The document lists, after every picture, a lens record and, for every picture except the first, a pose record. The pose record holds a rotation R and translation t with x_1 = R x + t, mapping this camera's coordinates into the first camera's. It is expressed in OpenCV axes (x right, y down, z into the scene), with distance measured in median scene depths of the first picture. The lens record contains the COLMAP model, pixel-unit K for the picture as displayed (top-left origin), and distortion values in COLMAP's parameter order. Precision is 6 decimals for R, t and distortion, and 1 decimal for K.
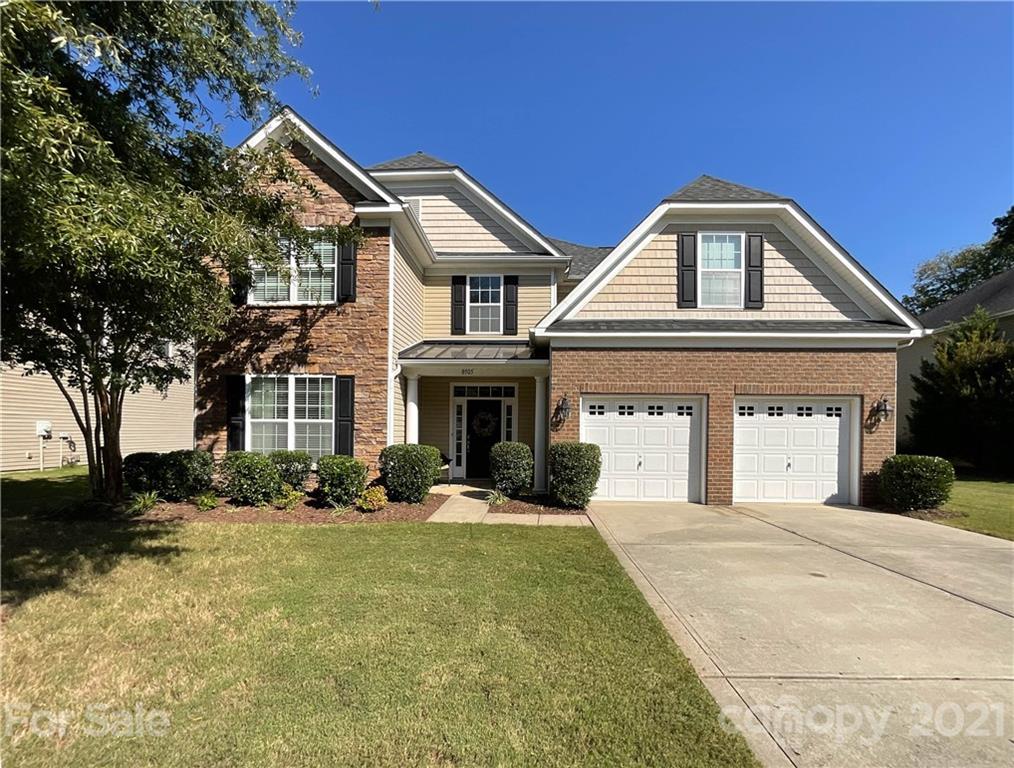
lens RADIAL K [[481.8, 0, 507.0], [0, 481.8, 464.0], [0, 0, 1]] dist [-0.009071, 0.000027]
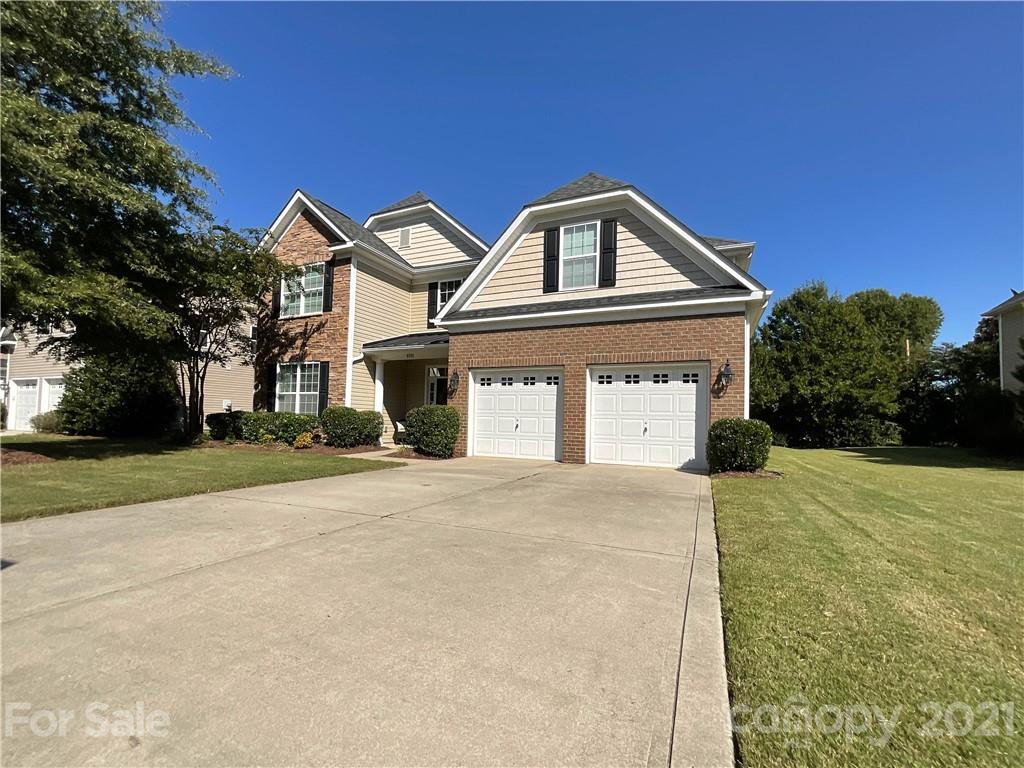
lens RADIAL K [[432.2, 0, 513.3], [0, 432.2, 405.6], [0, 0, 1]] dist [-0.002008, -0.000256]
pose [[0.924733, -0.000610, -0.380615, 0.687079], [-0.019972, 0.998543, -0.050123, 0.002536], [0.380091, 0.053952, 0.923374, 0.018692]]
